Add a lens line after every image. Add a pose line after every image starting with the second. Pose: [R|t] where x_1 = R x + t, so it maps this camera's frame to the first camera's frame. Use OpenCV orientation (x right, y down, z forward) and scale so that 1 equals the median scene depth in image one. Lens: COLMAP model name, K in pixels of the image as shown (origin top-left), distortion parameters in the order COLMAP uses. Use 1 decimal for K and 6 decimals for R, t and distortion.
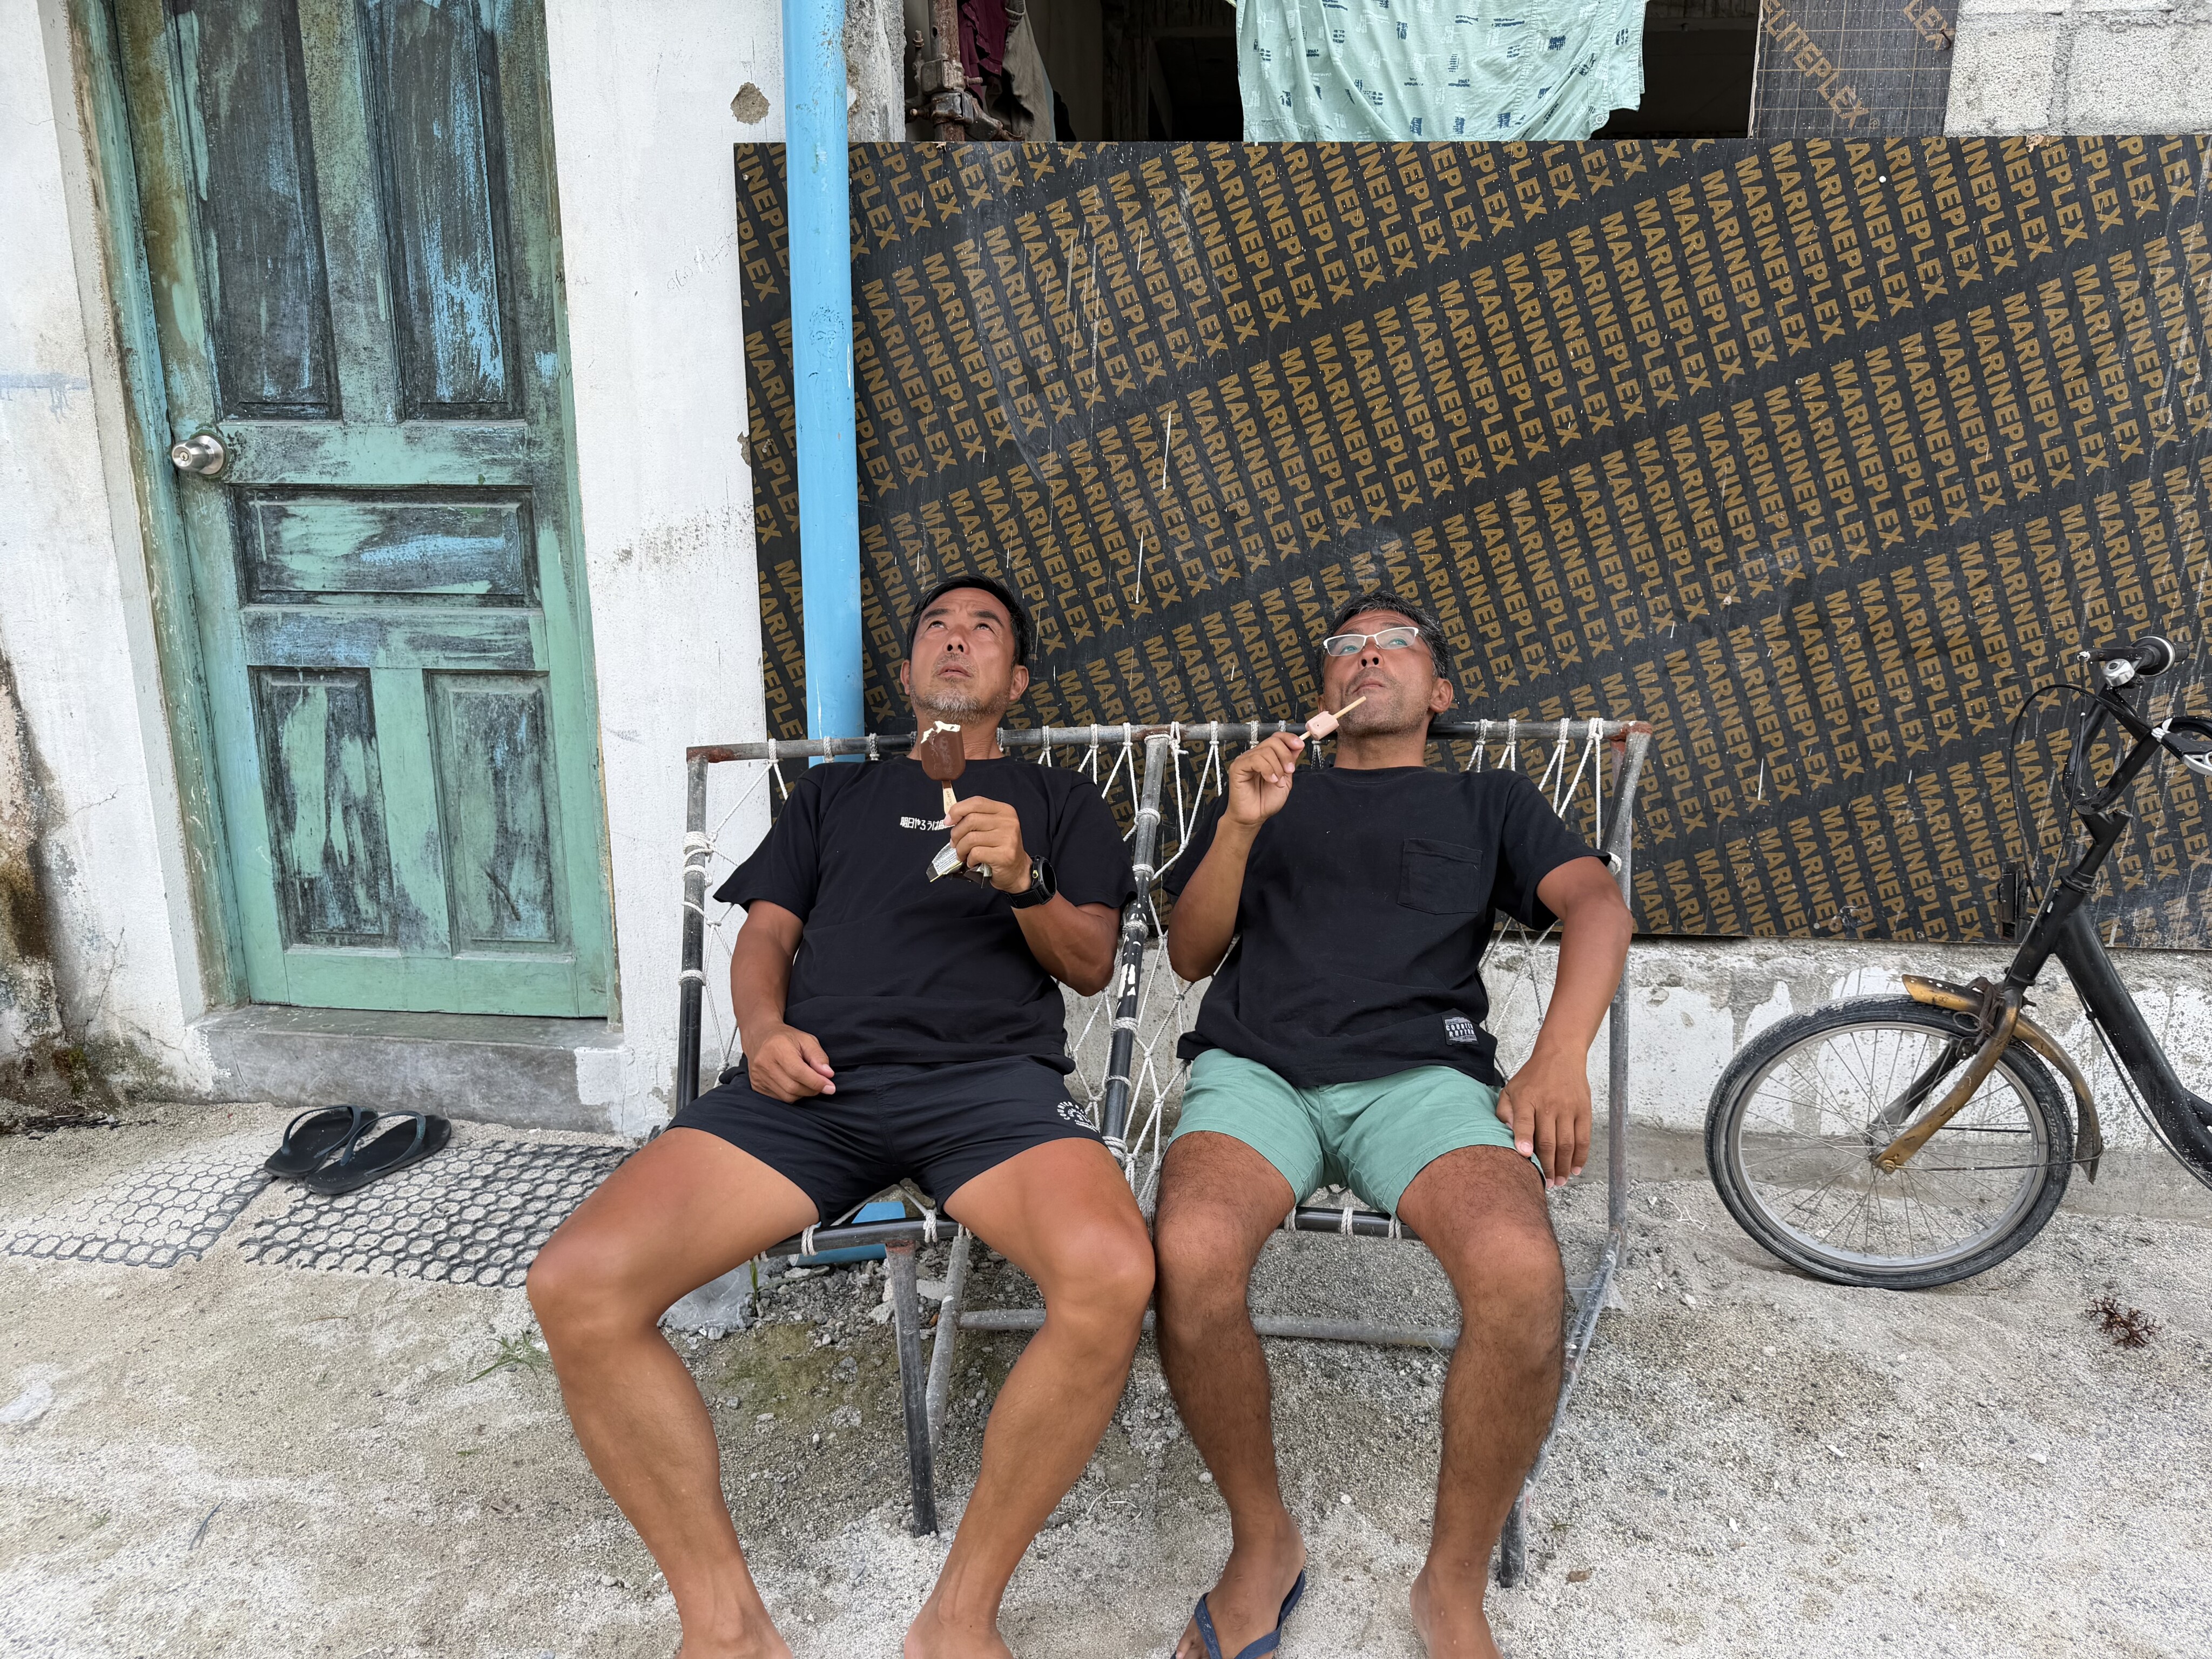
lens RADIAL K [[1525.3, 0, 1094.8], [0, 1525.3, 808.2], [0, 0, 1]] dist [0.001819, -0.013880]
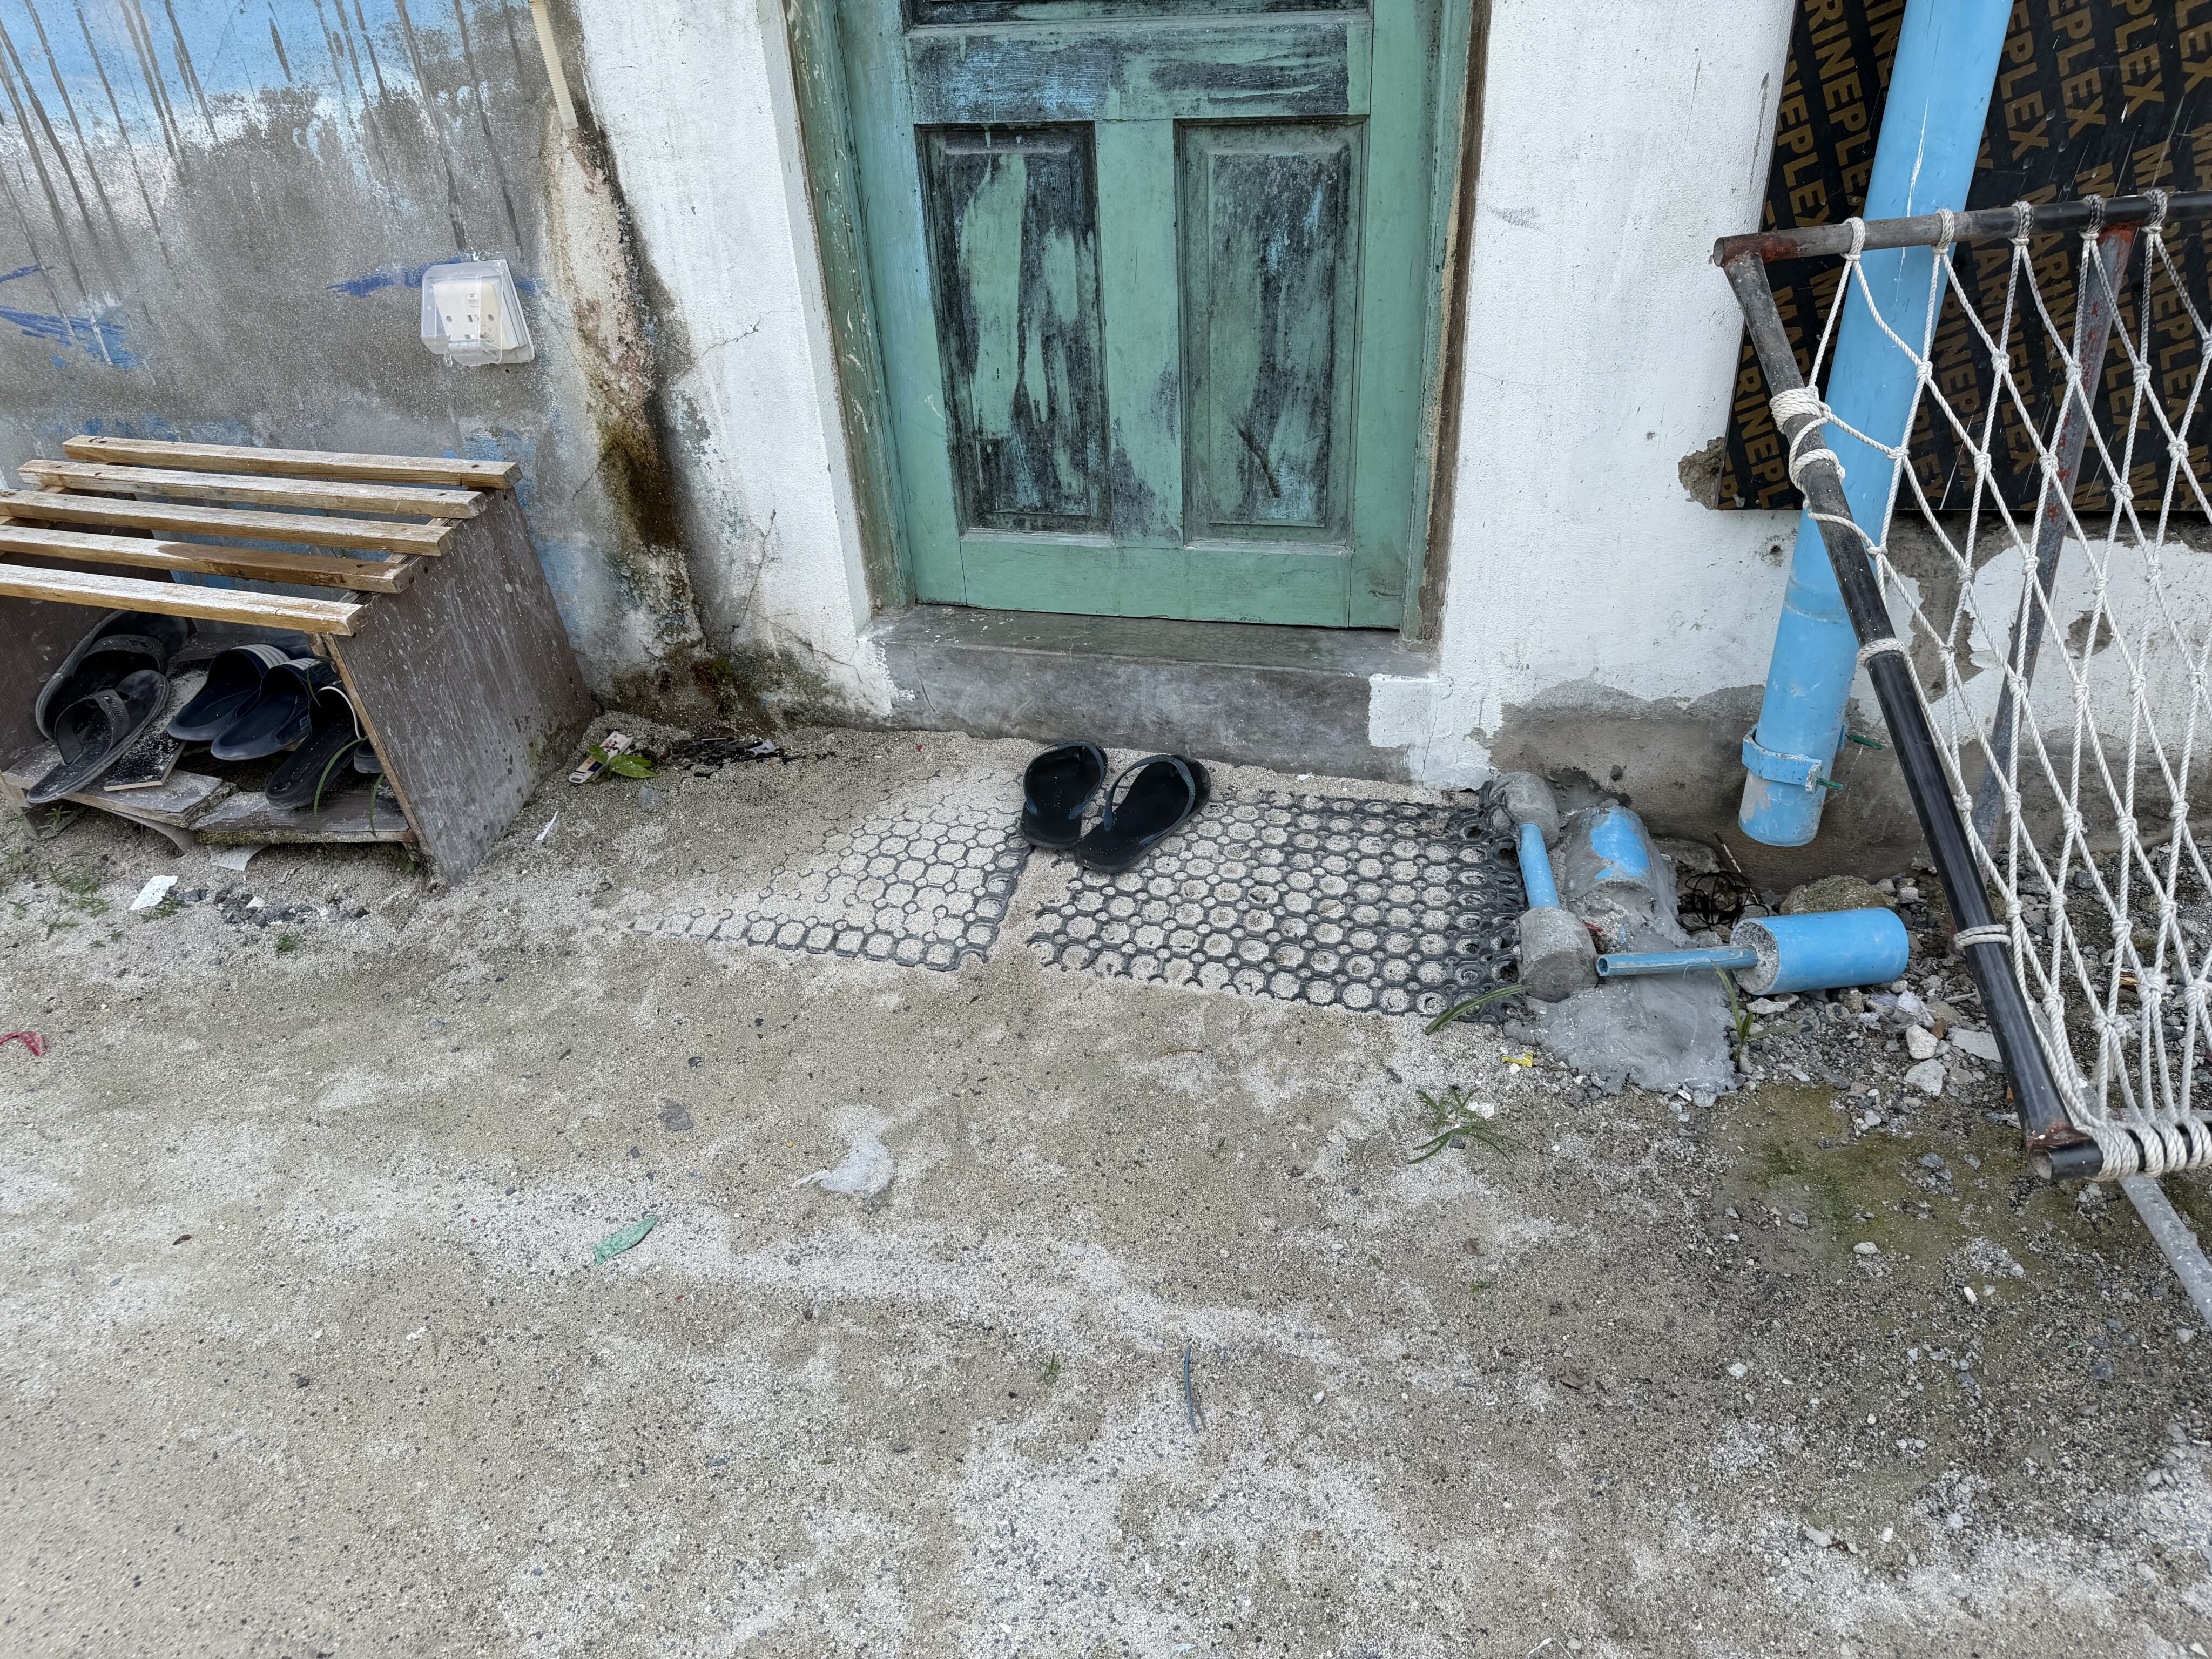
lens RADIAL K [[1525.3, 0, 1118.0], [0, 1525.3, 846.5], [0, 0, 1]] dist [0.001819, -0.013880]
pose [[0.986013, 0.036897, -0.162536, -0.338827], [0.019818, 0.942316, 0.334138, -0.014427], [0.165488, -0.332686, 0.928404, 0.263157]]
